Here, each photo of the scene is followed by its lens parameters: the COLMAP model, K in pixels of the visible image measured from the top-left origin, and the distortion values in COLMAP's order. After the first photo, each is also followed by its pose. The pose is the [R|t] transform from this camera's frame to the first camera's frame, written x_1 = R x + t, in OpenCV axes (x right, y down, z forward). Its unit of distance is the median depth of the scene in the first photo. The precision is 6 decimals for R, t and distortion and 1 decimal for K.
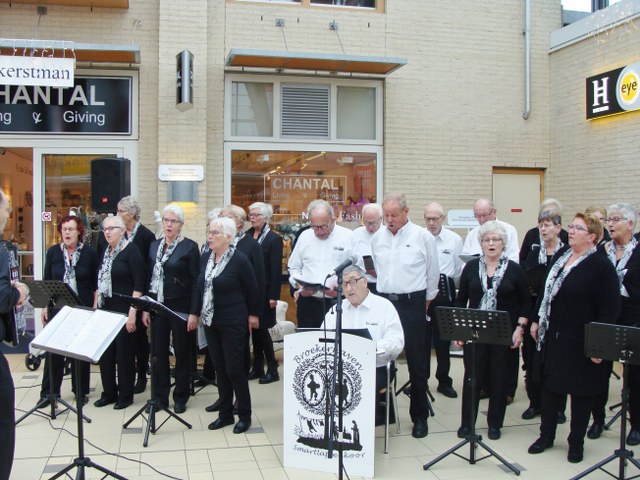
lens RADIAL K [[725.7, 0, 331.5], [0, 725.7, 238.6], [0, 0, 1]] dist [-0.177990, 0.215202]
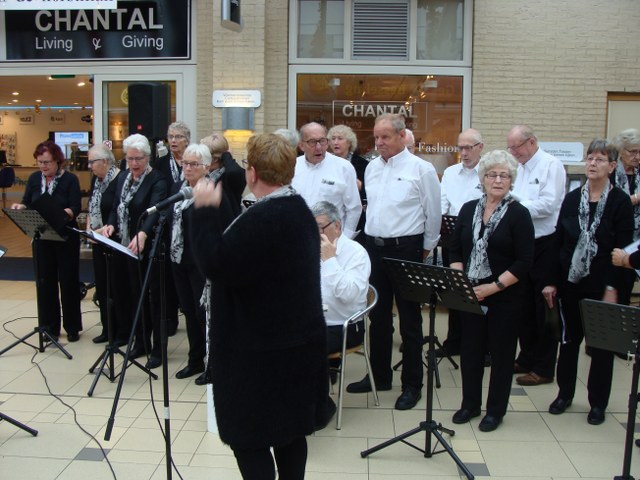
lens RADIAL K [[725.7, 0, 331.5], [0, 725.7, 238.6], [0, 0, 1]] dist [-0.177990, 0.215202]
pose [[0.954477, 0.049099, -0.294216, 0.191432], [-0.023518, 0.995676, 0.089862, 0.002489], [0.297357, -0.078852, 0.951505, 0.137171]]
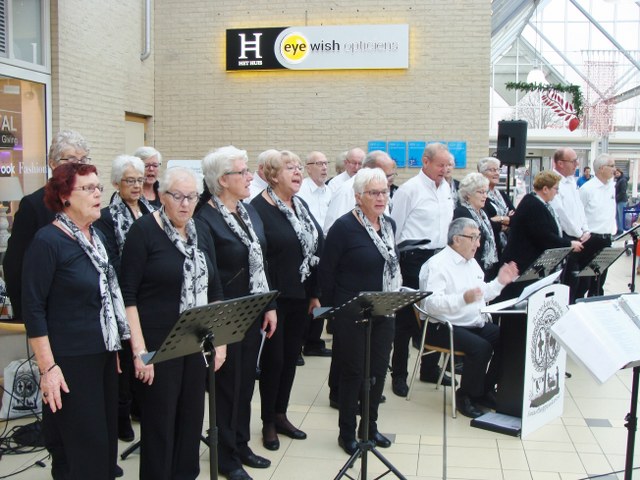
lens RADIAL K [[725.7, 0, 331.5], [0, 725.7, 238.6], [0, 0, 1]] dist [-0.177990, 0.215202]
pose [[0.382200, -0.089708, 0.919715, -0.555355], [0.027135, 0.995937, 0.085866, -0.015676], [-0.923681, -0.007862, 0.383082, 0.494306]]
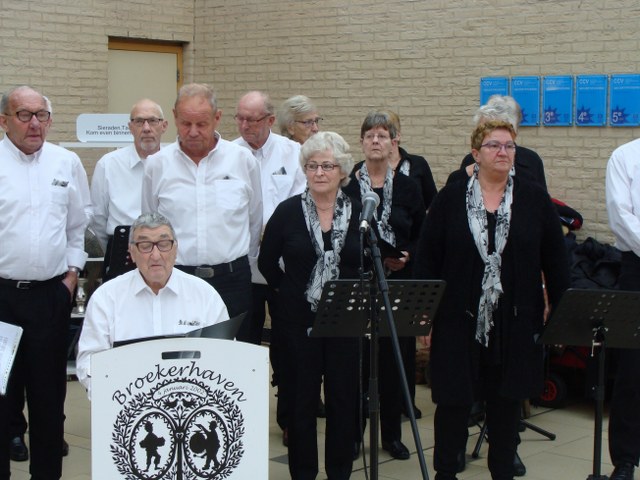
lens RADIAL K [[1307.9, 0, 320.0], [0, 1307.9, 240.0], [0, 0, 1]] dist [0.010119, 0.192694]
pose [[0.819683, -0.047334, 0.570858, -0.260577], [0.014837, 0.998000, 0.061448, -0.002641], [-0.572625, -0.041898, 0.818746, 0.074340]]
